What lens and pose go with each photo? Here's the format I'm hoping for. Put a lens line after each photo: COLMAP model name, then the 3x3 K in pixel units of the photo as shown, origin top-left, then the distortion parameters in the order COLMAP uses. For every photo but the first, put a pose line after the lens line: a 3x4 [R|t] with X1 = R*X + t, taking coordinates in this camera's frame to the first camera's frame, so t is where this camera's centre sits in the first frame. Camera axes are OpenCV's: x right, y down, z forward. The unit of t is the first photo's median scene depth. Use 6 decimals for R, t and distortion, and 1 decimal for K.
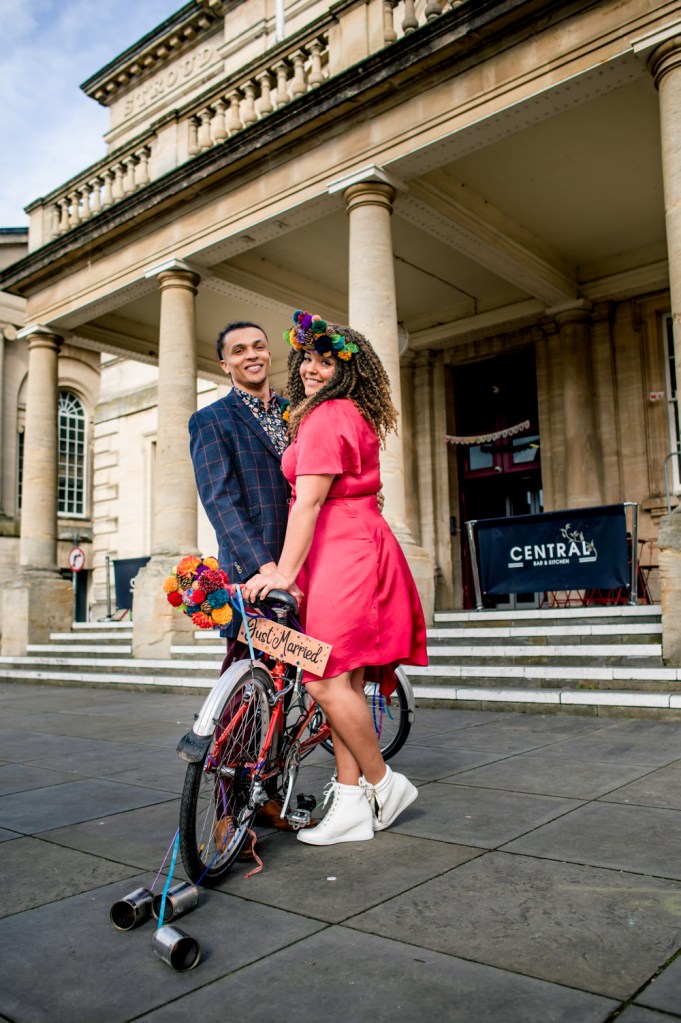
lens RADIAL K [[834.0, 0, 354.4], [0, 834.0, 513.0], [0, 0, 1]] dist [-0.030858, 0.007180]
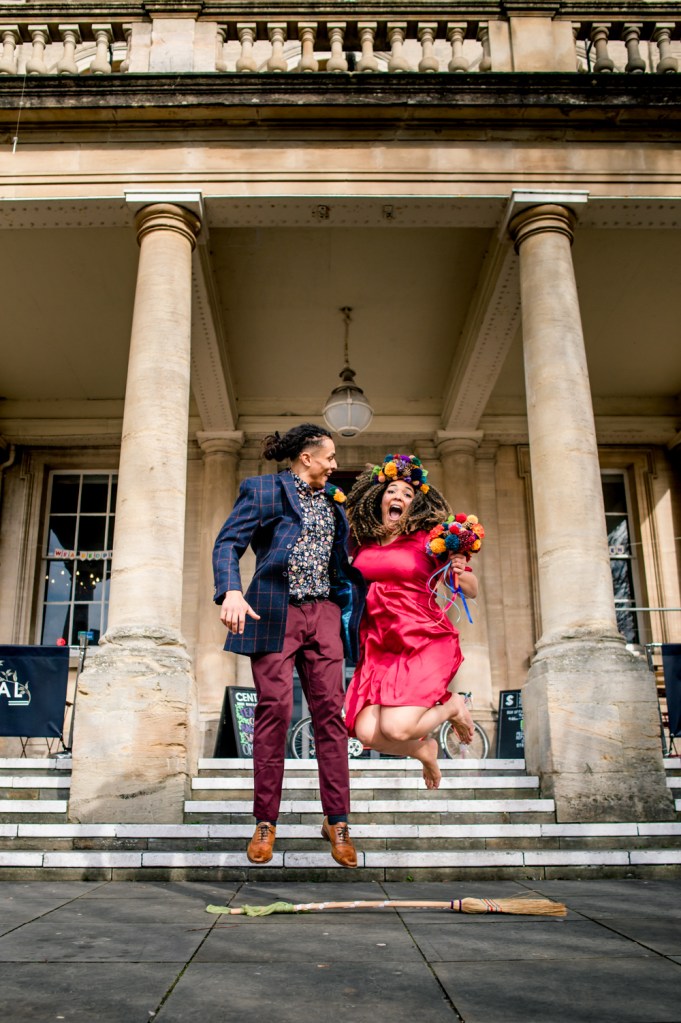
lens RADIAL K [[886.0, 0, 318.4], [0, 886.0, 548.1], [0, 0, 1]] dist [-0.039718, 0.017114]
pose [[0.765718, 0.200508, 0.611124, -0.444055], [-0.098026, 0.975447, -0.197218, 0.082215], [-0.635662, 0.091108, 0.766572, 0.376256]]
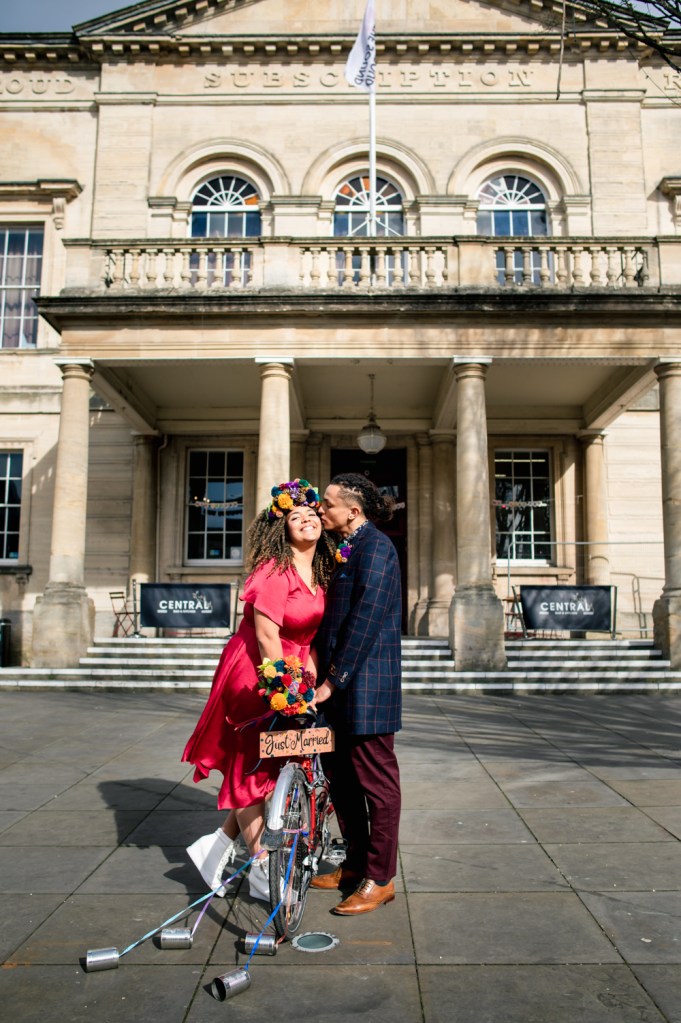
lens RADIAL K [[834.0, 0, 354.4], [0, 834.0, 513.0], [0, 0, 1]] dist [-0.030858, 0.007180]
pose [[0.771294, 0.115981, 0.625823, -0.796104], [-0.102980, 0.993042, -0.057118, -0.003956], [-0.628093, -0.020393, 0.777871, -0.054333]]
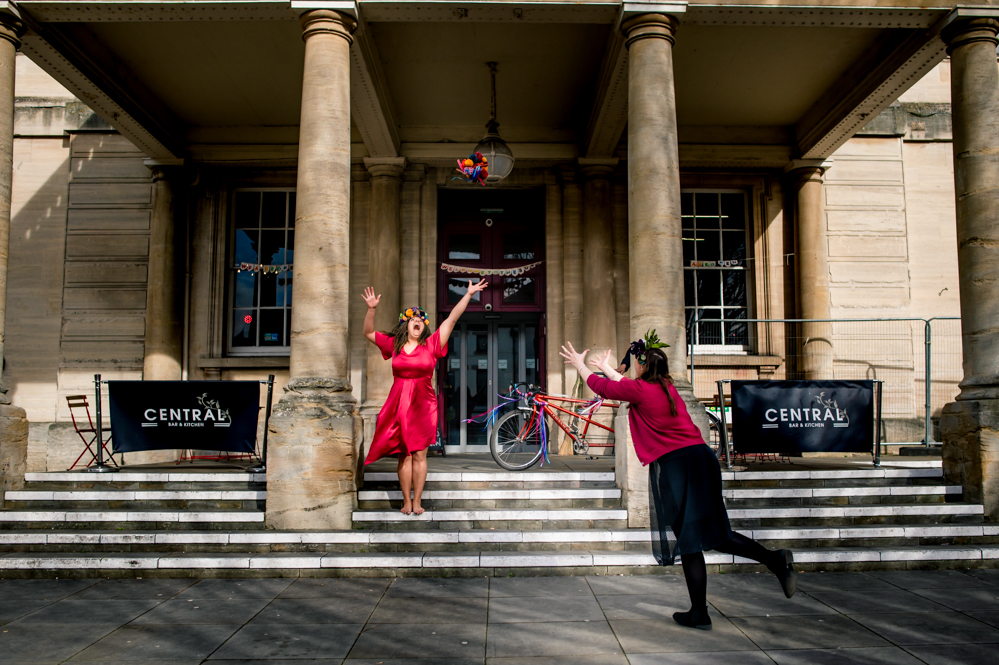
lens RADIAL K [[871.5, 0, 522.7], [0, 871.5, 332.7], [0, 0, 1]] dist [-0.031465, -0.000548]
pose [[0.748176, 0.094969, 0.656668, -0.515026], [-0.098775, 0.994617, -0.031304, 0.005718], [-0.656106, -0.041442, 0.753530, 0.248396]]
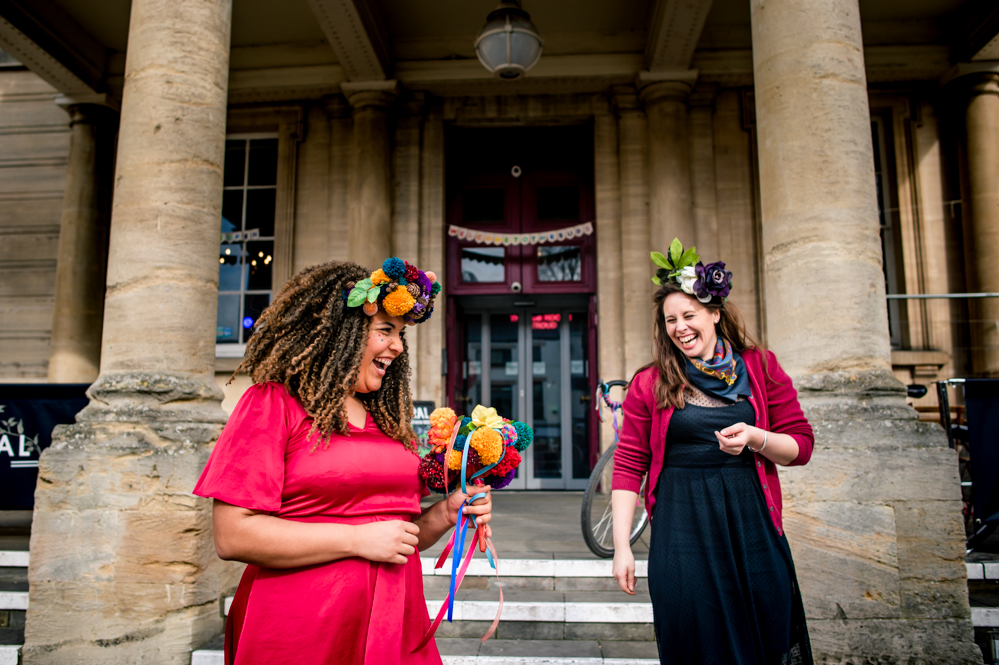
lens RADIAL K [[842.9, 0, 487.2], [0, 842.9, 319.0], [0, 0, 1]] dist [-0.040638, 0.017161]
pose [[0.813747, 0.110217, 0.570673, -0.273342], [-0.092699, 0.993898, -0.059773, 0.020479], [-0.573779, -0.004261, 0.818999, 0.505895]]
